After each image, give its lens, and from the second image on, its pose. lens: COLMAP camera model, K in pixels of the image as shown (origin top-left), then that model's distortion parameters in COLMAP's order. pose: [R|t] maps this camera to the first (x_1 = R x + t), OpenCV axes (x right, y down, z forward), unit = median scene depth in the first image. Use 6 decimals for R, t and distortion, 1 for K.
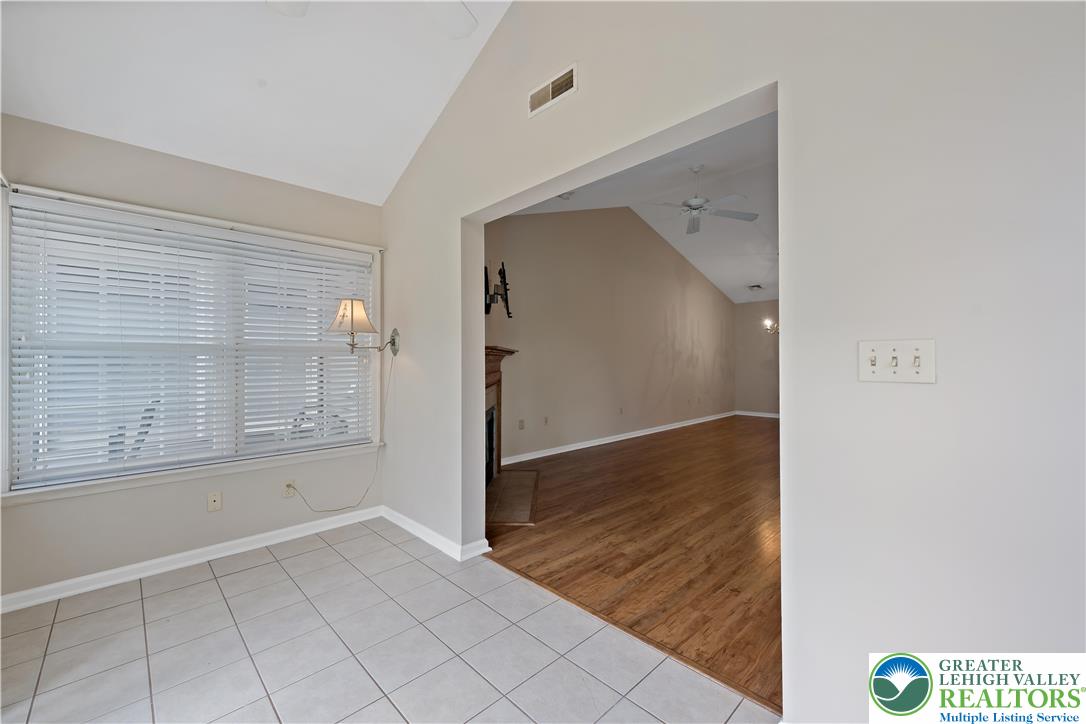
lens RADIAL K [[430.2, 0, 526.6], [0, 430.2, 369.7], [0, 0, 1]] dist [0.000888, 0.000700]
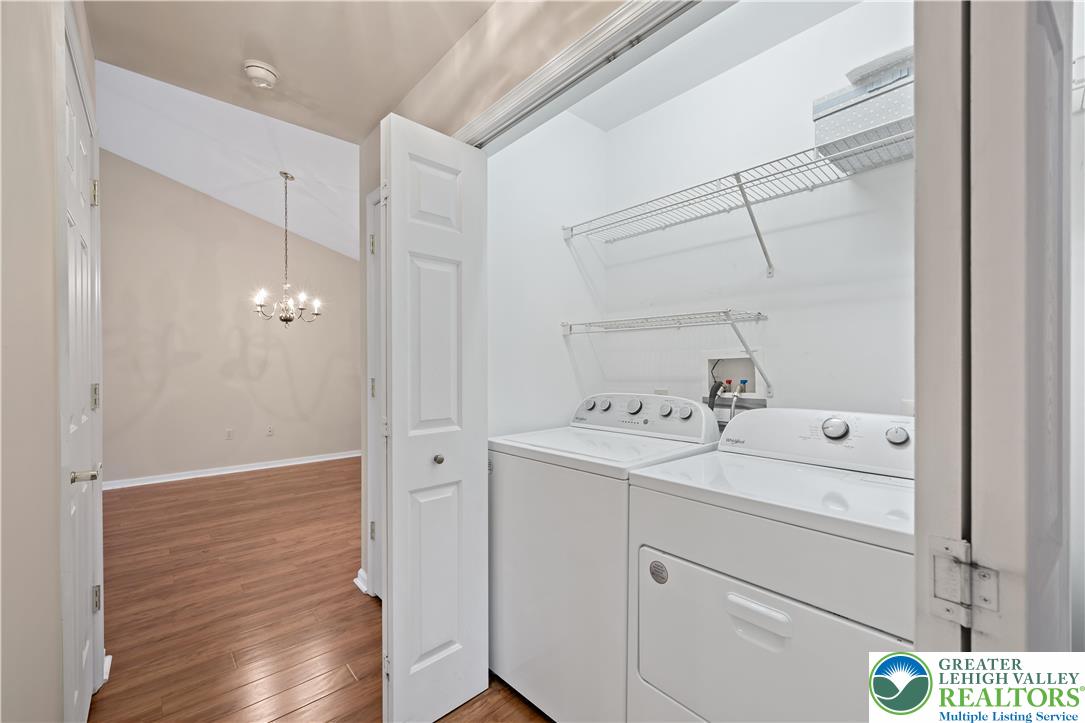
lens RADIAL K [[429.8, 0, 526.0], [0, 429.8, 370.4], [0, 0, 1]] dist [0.000888, 0.000700]
pose [[0.999582, 0.012328, -0.026142, 1.371799], [-0.012801, 0.999756, -0.017986, -0.019559], [0.025914, 0.018313, 0.999496, 0.696613]]
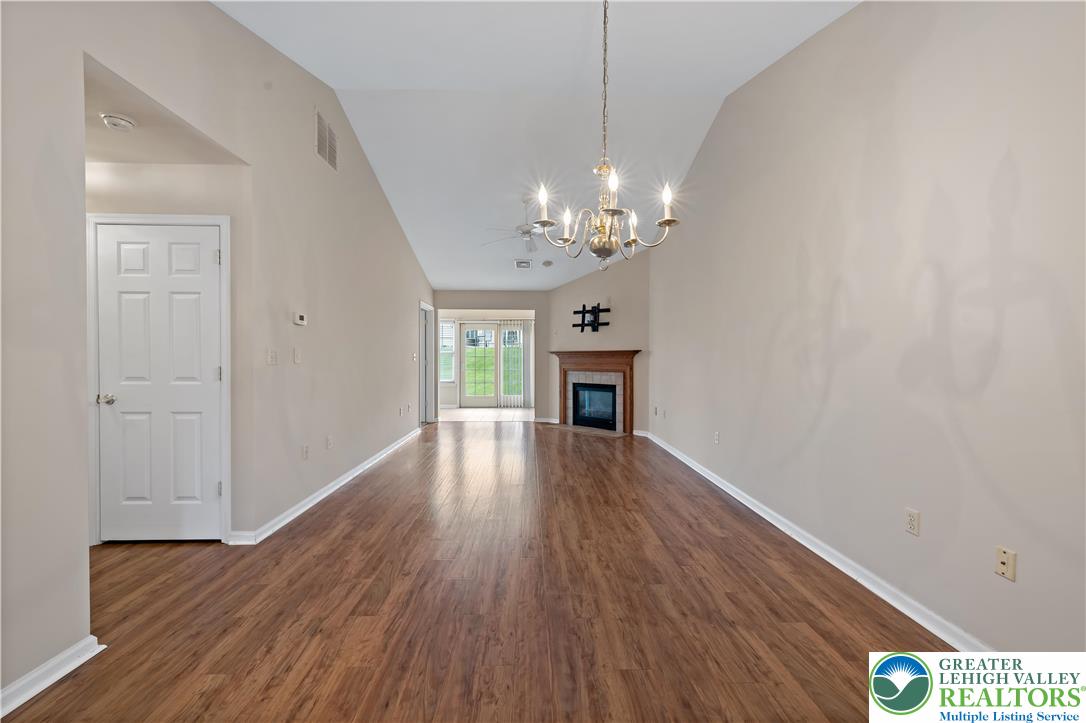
lens RADIAL K [[430.2, 0, 548.6], [0, 430.2, 359.5], [0, 0, 1]] dist [0.000888, 0.000700]
pose [[-0.643196, 0.005007, -0.765685, 1.200741], [-0.018956, 0.999568, 0.022459, -0.040471], [0.765467, 0.028960, -0.642824, 1.698117]]
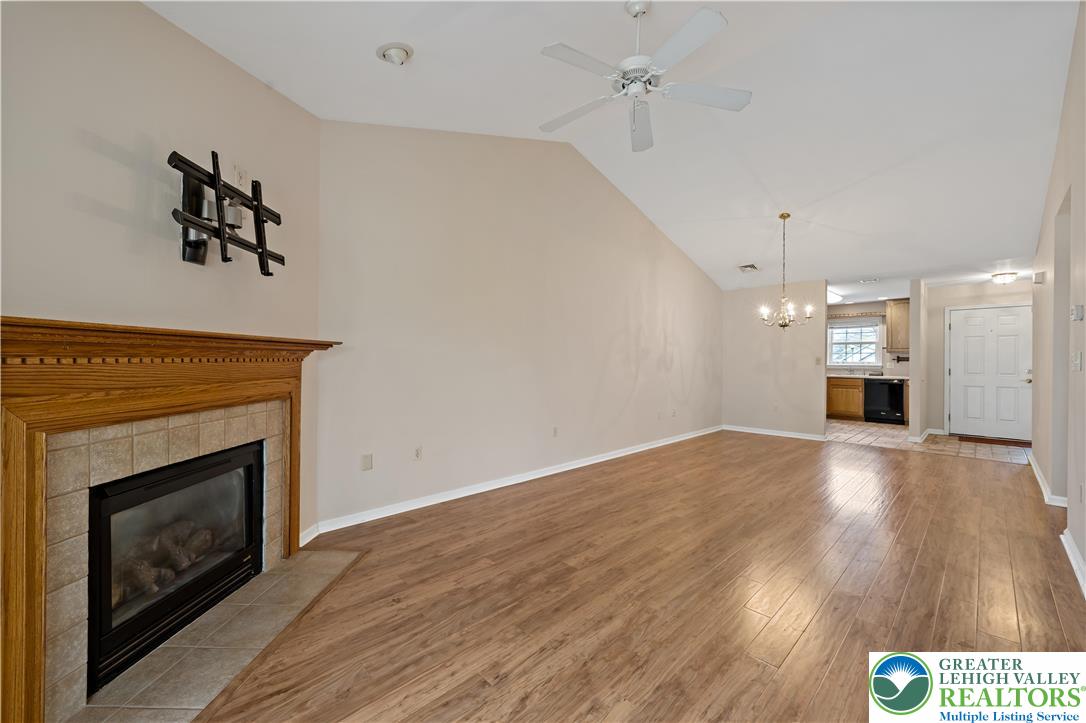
lens RADIAL K [[430.2, 0, 528.6], [0, 430.2, 362.5], [0, 0, 1]] dist [0.000888, 0.000700]
pose [[0.999924, 0.008926, 0.008530, 0.238197], [-0.008806, 0.999862, -0.014086, -0.010581], [-0.008654, 0.014009, 0.999864, 0.420756]]
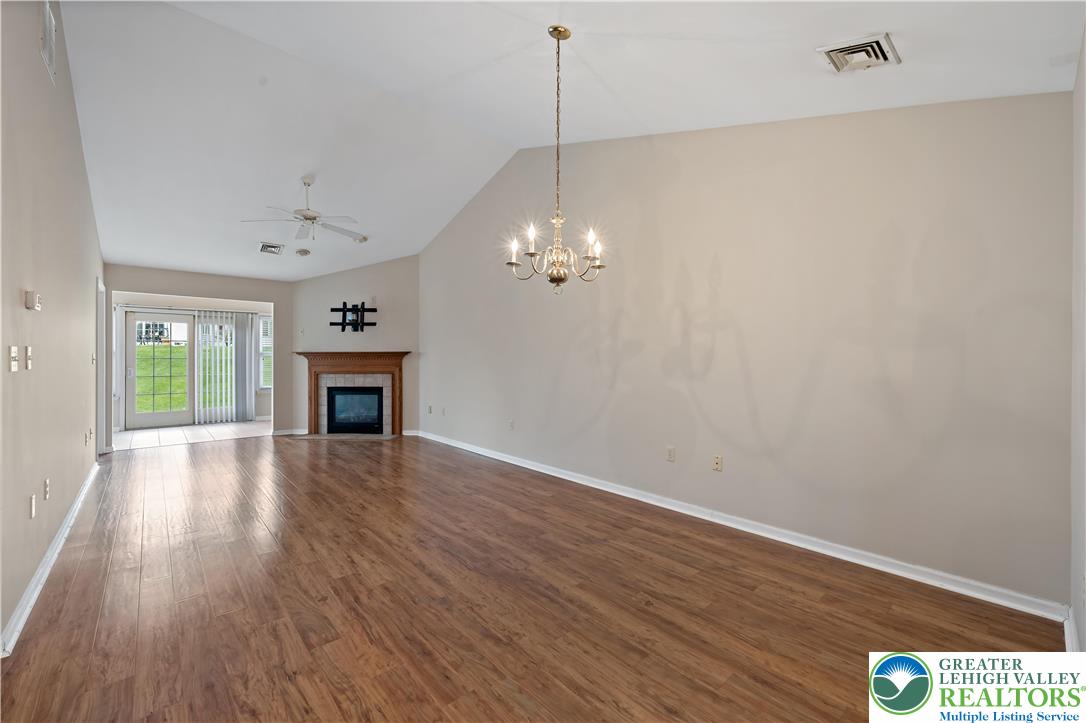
lens RADIAL K [[430.2, 0, 552.0], [0, 430.2, 360.3], [0, 0, 1]] dist [0.000888, 0.000700]
pose [[0.001975, 0.007128, -0.999973, 1.375201], [-0.023244, 0.999705, 0.007080, -0.037642], [0.999728, 0.023230, 0.002140, 1.495909]]
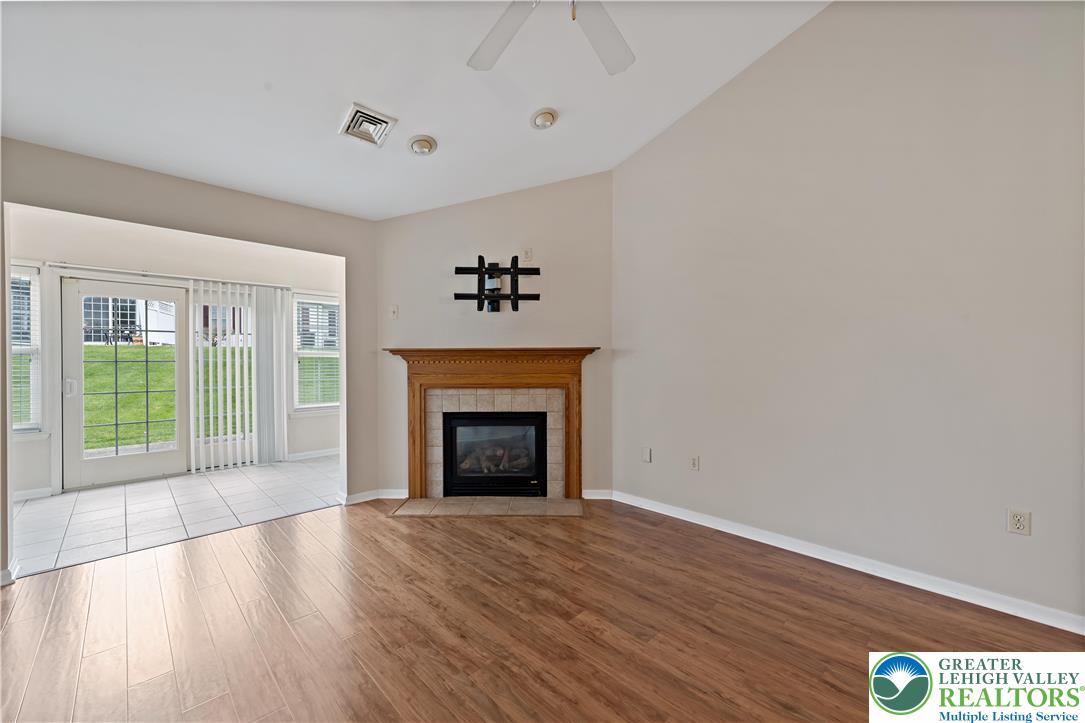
lens RADIAL K [[429.8, 0, 554.8], [0, 429.8, 365.2], [0, 0, 1]] dist [0.000888, 0.000700]
pose [[0.039794, 0.017039, -0.999063, 0.724644], [-0.018998, 0.999687, 0.016293, -0.024615], [0.999027, 0.018332, 0.040106, 0.915719]]
